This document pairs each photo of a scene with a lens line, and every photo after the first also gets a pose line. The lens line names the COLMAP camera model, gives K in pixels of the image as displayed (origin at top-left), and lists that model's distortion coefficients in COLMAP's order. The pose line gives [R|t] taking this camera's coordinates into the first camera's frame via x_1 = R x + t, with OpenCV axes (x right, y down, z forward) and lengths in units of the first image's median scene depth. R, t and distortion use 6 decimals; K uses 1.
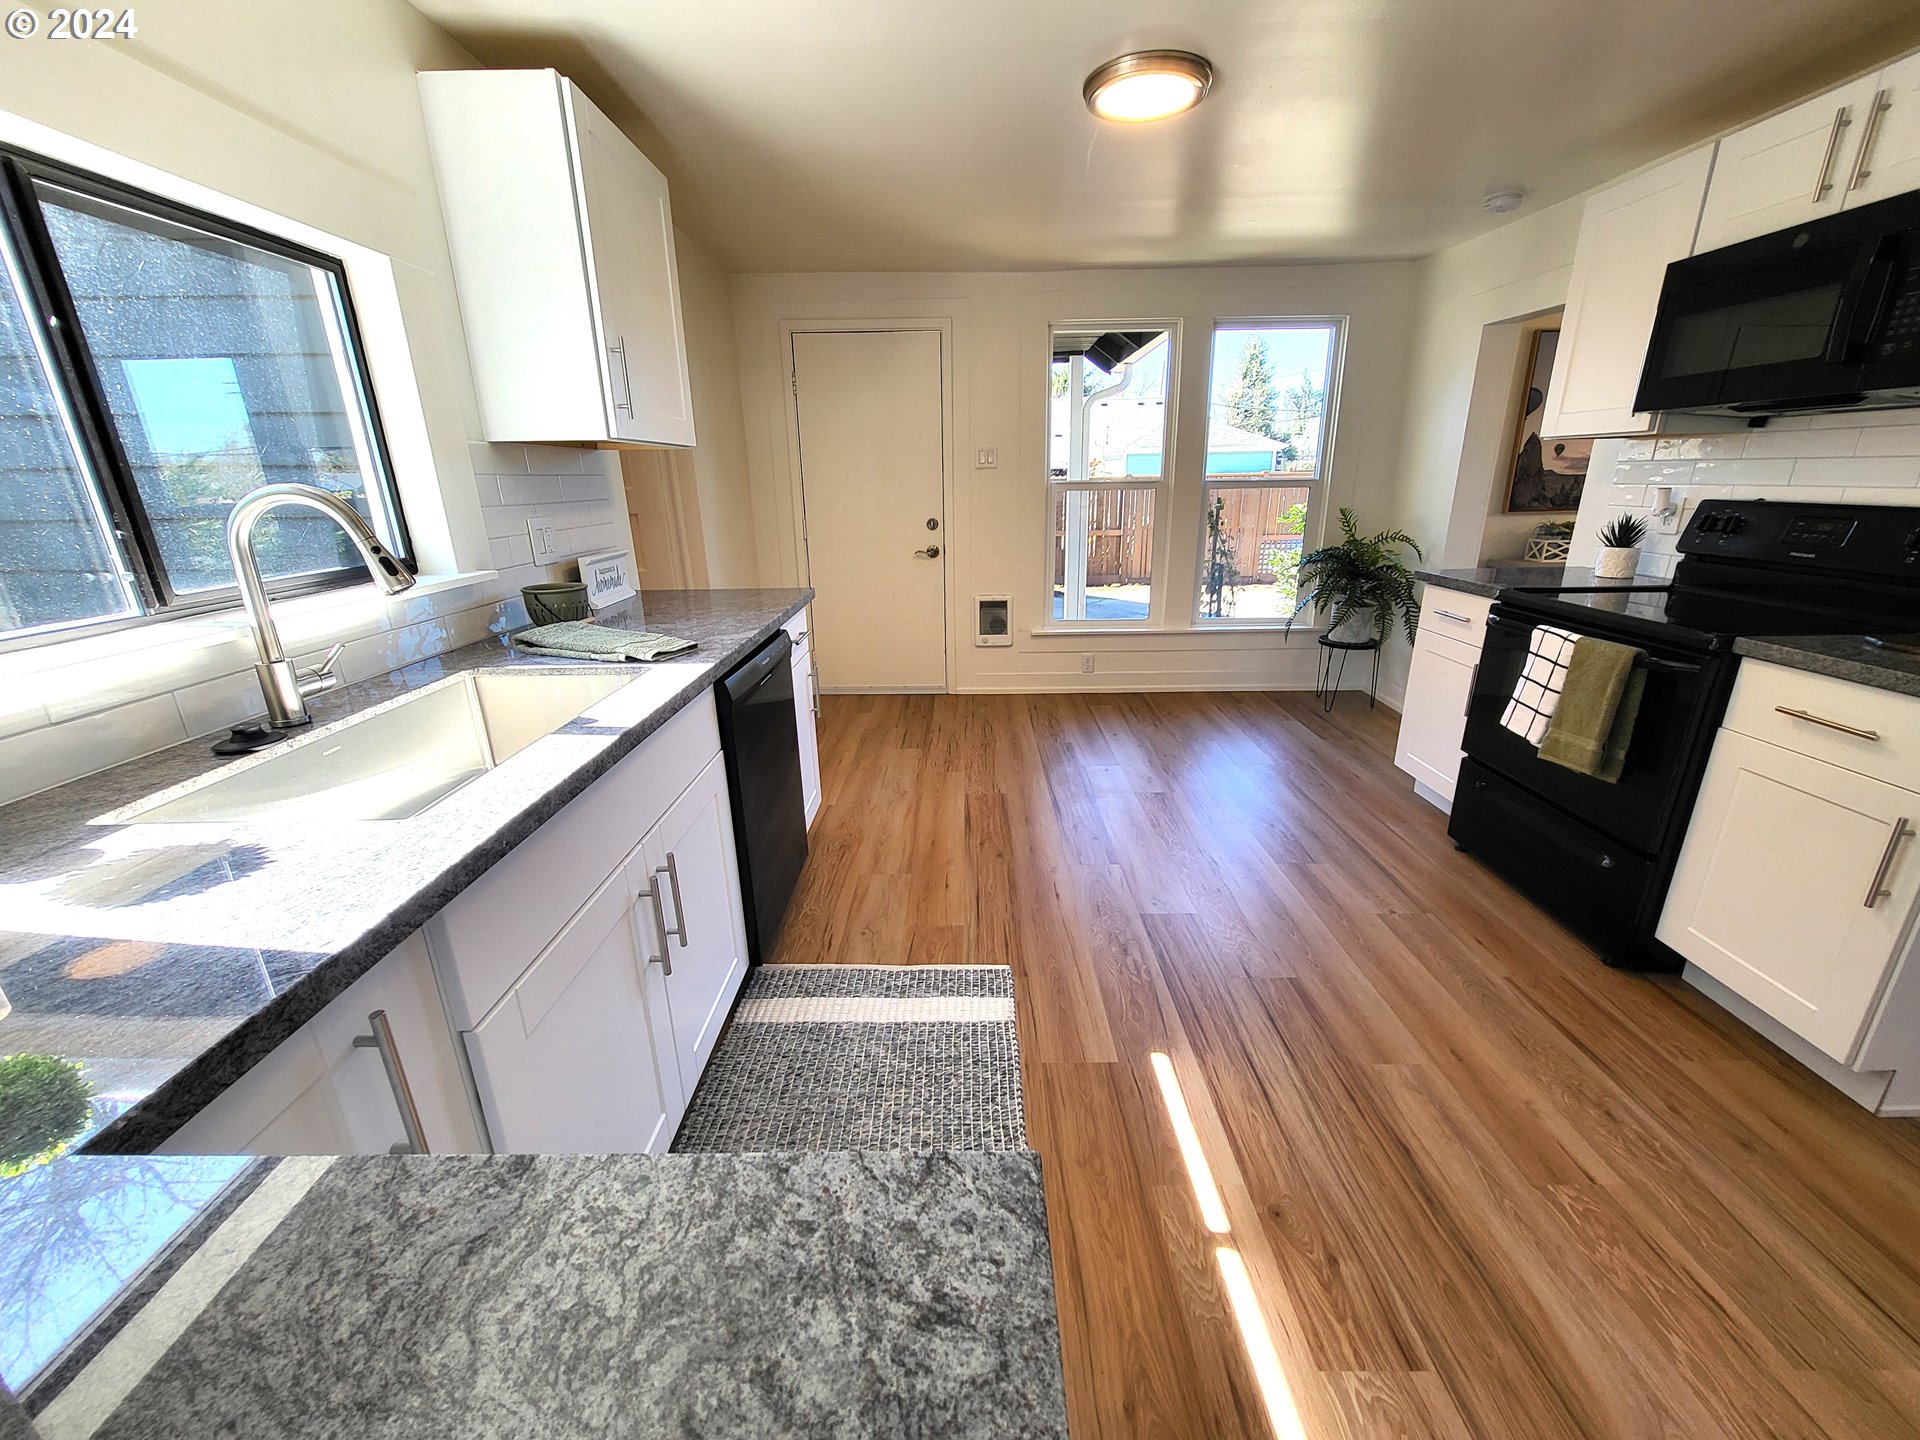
lens RADIAL K [[753.3, 0, 963.6], [0, 753.3, 716.2], [0, 0, 1]] dist [0.001820, -0.000205]
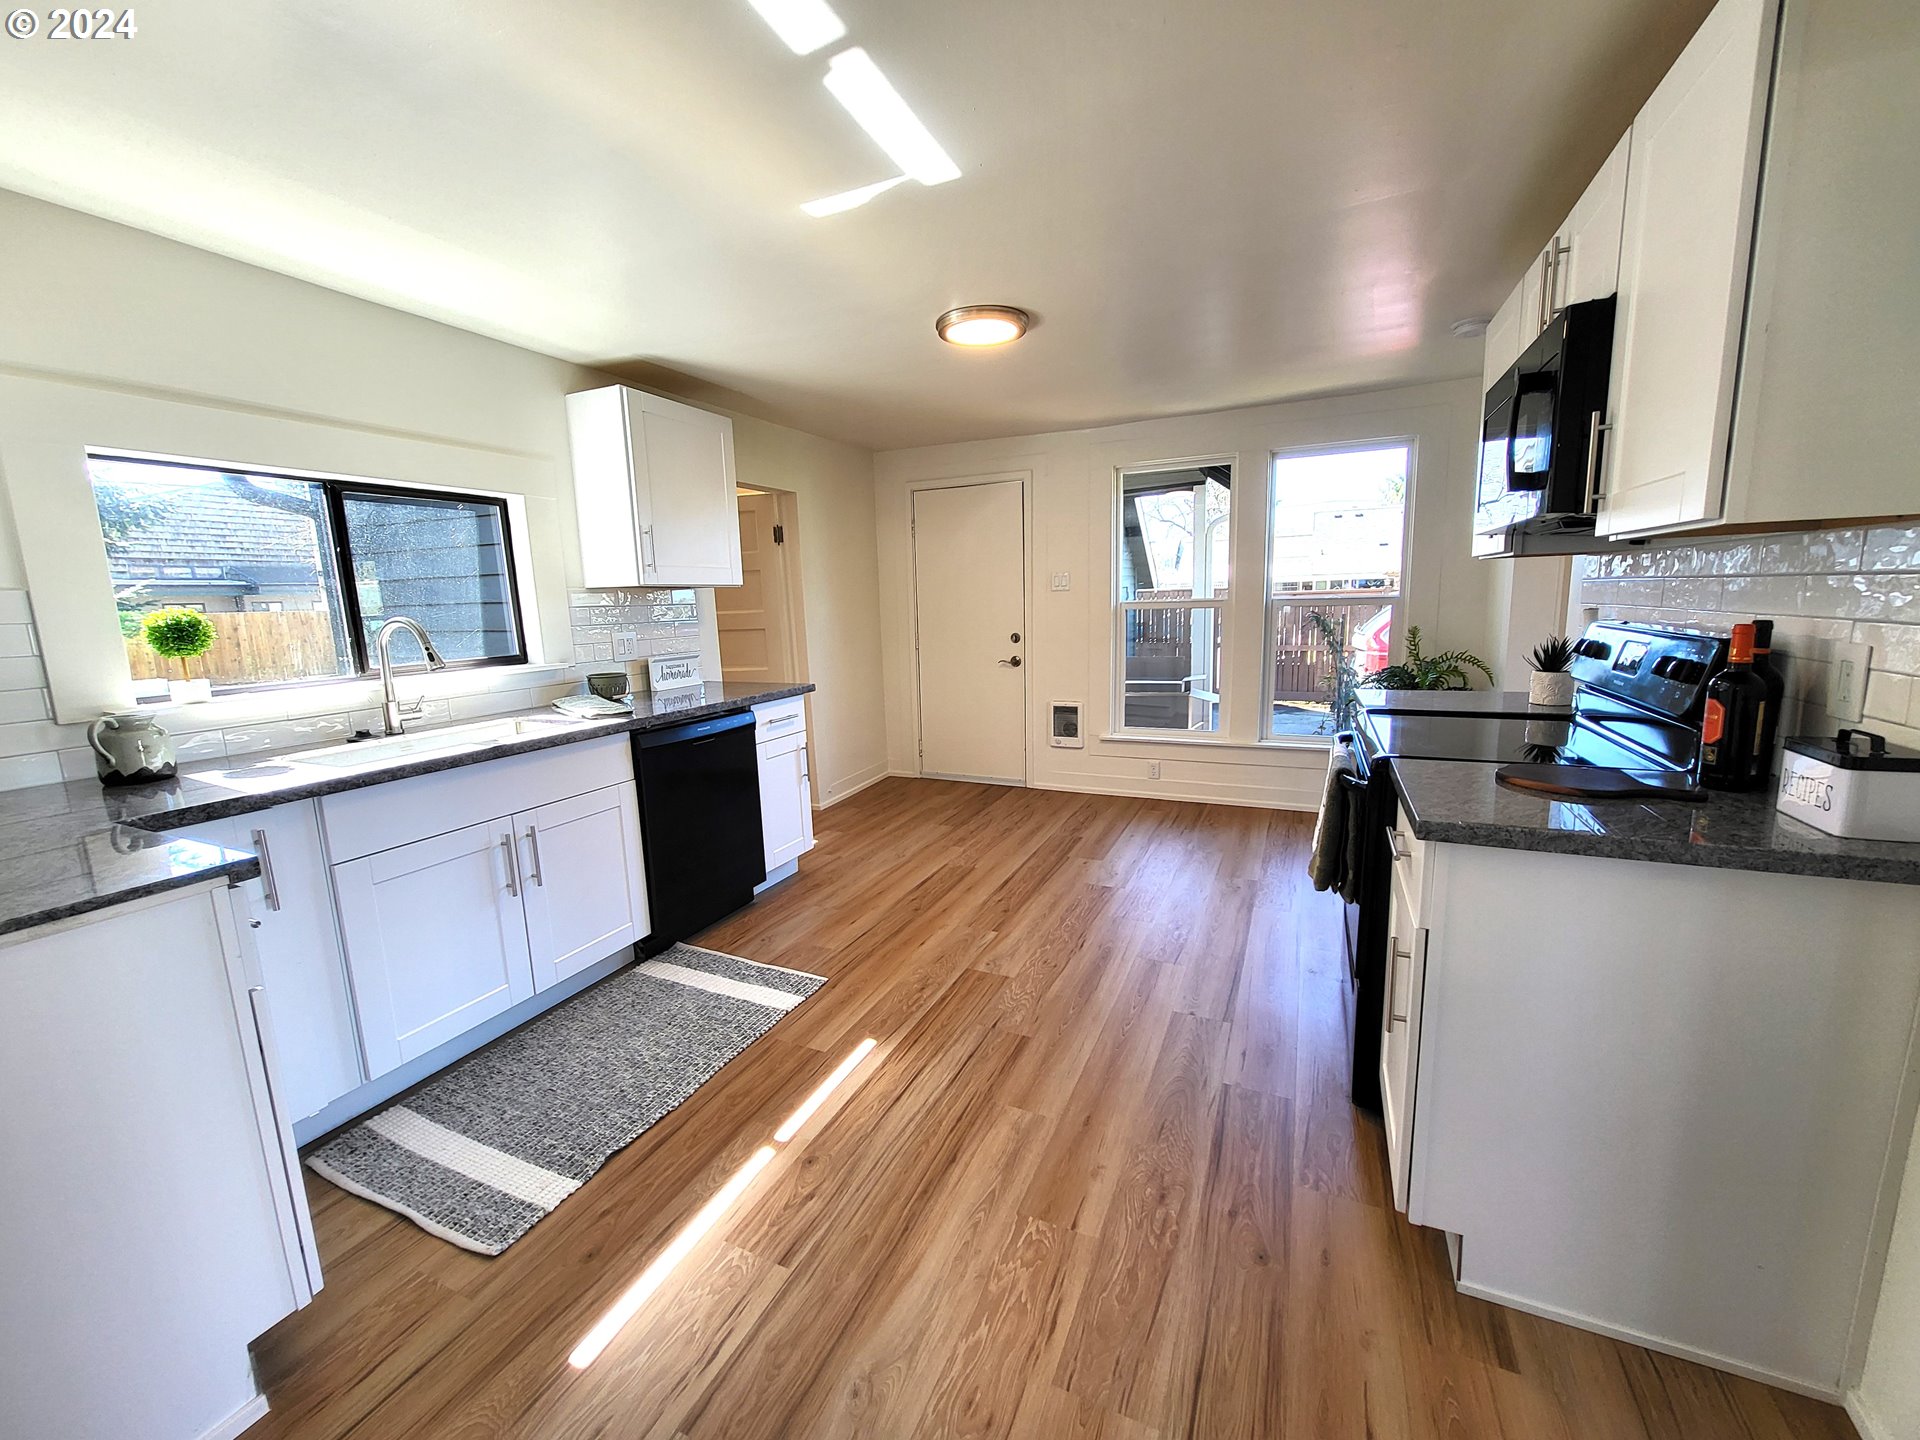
lens RADIAL K [[748.8, 0, 960.0], [0, 748.8, 720.0], [0, 0, 1]] dist [0.000982, 0.000023]
pose [[0.908825, 0.055600, -0.413456, 0.656369], [-0.112029, 0.987202, -0.113497, 0.016656], [0.401854, 0.149468, 0.903423, -0.098681]]
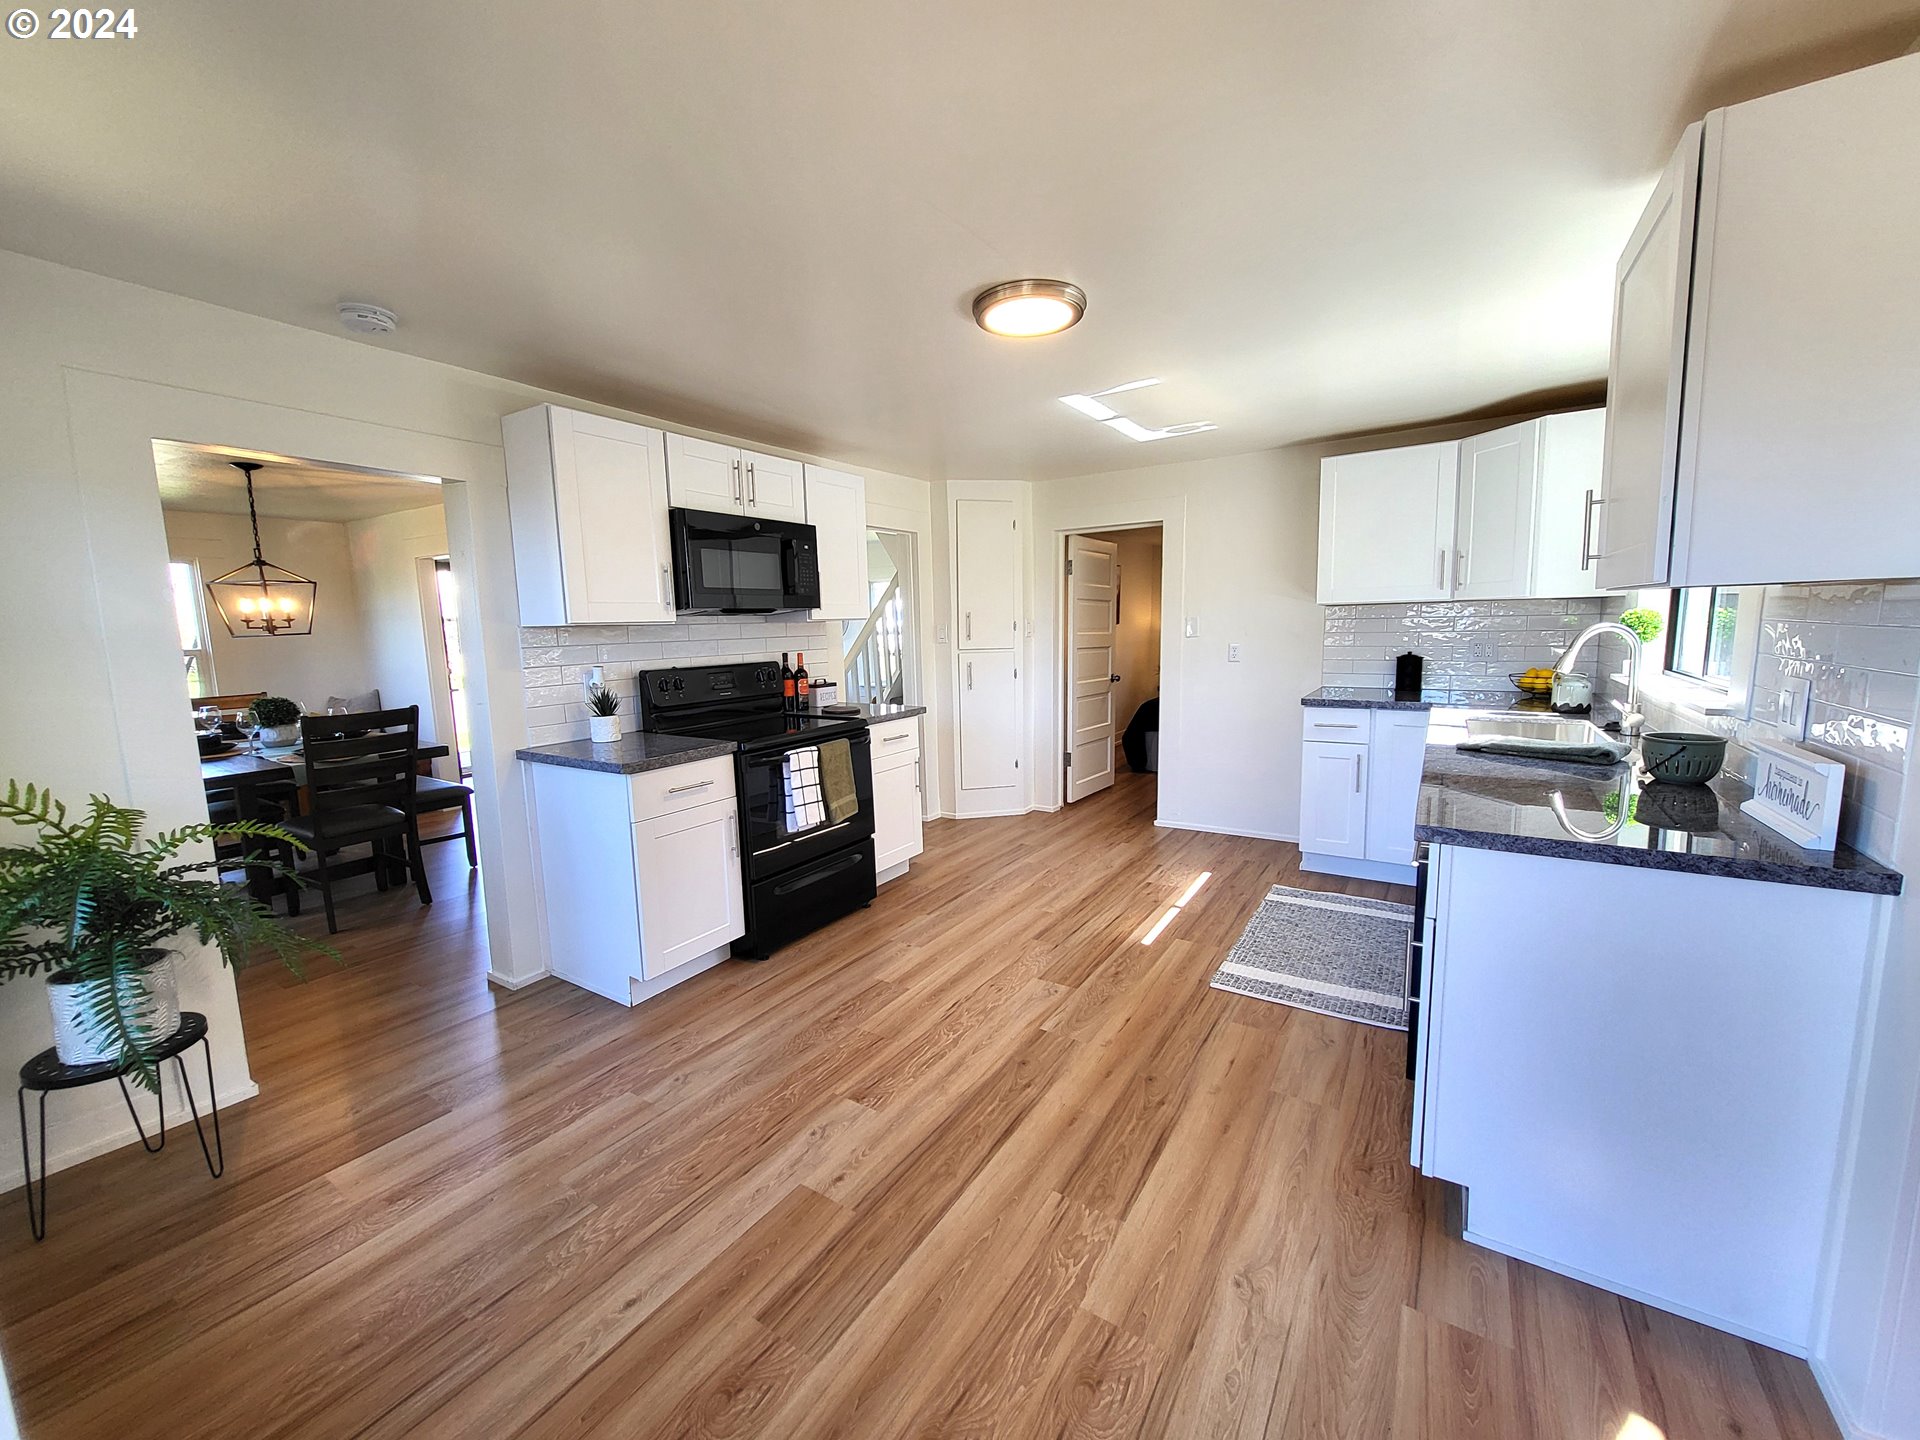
lens RADIAL K [[753.3, 0, 963.6], [0, 753.3, 716.2], [0, 0, 1]] dist [0.001820, -0.000205]
pose [[-0.841119, -0.030431, 0.539993, -0.240938], [0.203233, 0.907463, 0.367706, -0.589394], [-0.501213, 0.419029, -0.757100, 1.755697]]
